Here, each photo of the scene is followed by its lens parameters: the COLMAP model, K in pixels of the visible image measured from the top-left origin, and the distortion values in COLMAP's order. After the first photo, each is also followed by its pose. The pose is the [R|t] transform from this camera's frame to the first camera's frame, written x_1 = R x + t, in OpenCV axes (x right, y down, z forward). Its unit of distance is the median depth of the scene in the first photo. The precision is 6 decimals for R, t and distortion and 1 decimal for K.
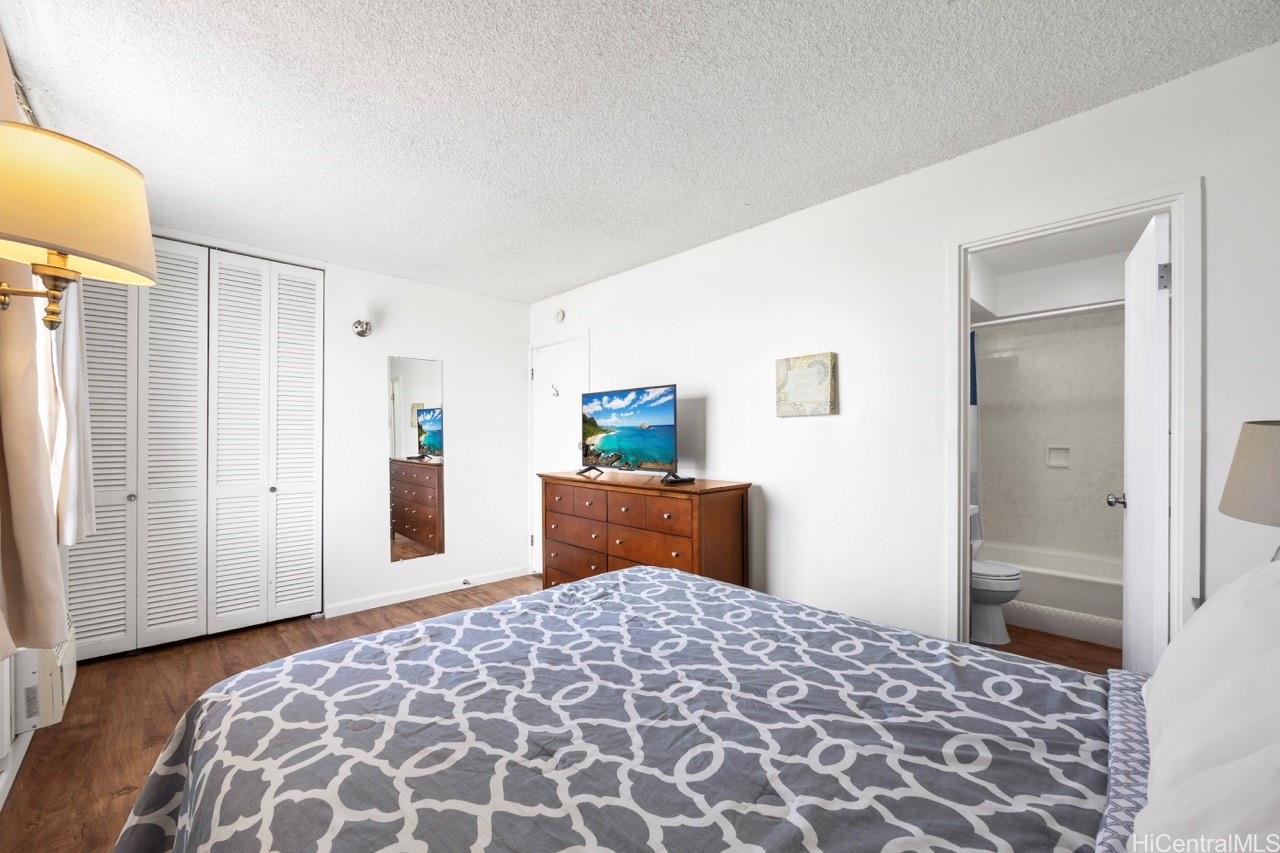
lens RADIAL K [[495.1, 0, 642.5], [0, 495.1, 437.8], [0, 0, 1]] dist [0.000913, 0.000064]
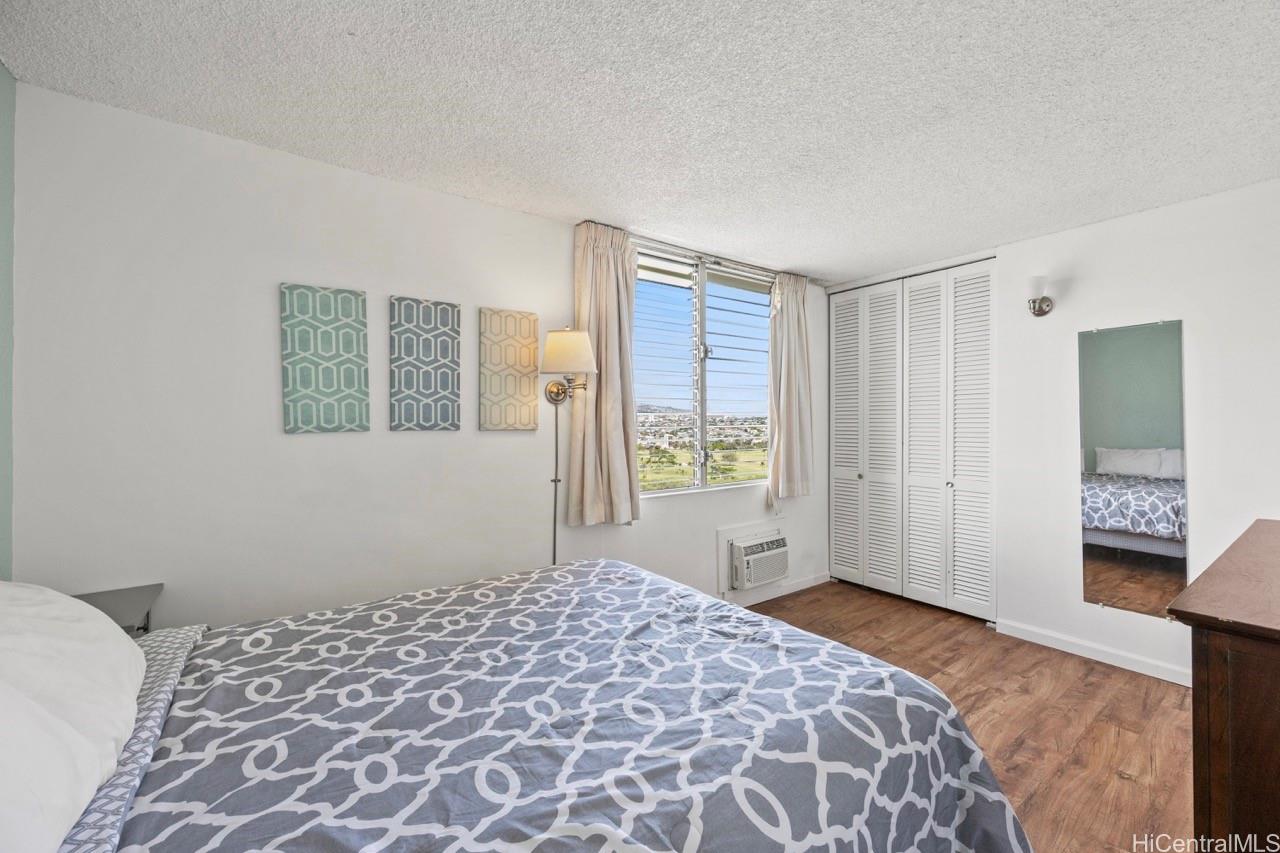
lens RADIAL K [[505.0, 0, 640.0], [0, 505.0, 426.5], [0, 0, 1]] dist [0.000467, 0.000275]
pose [[-0.153631, 0.003684, -0.988121, 0.499916], [0.000480, 0.999993, 0.003654, -0.028664], [0.988128, 0.000087, -0.153632, 0.610811]]
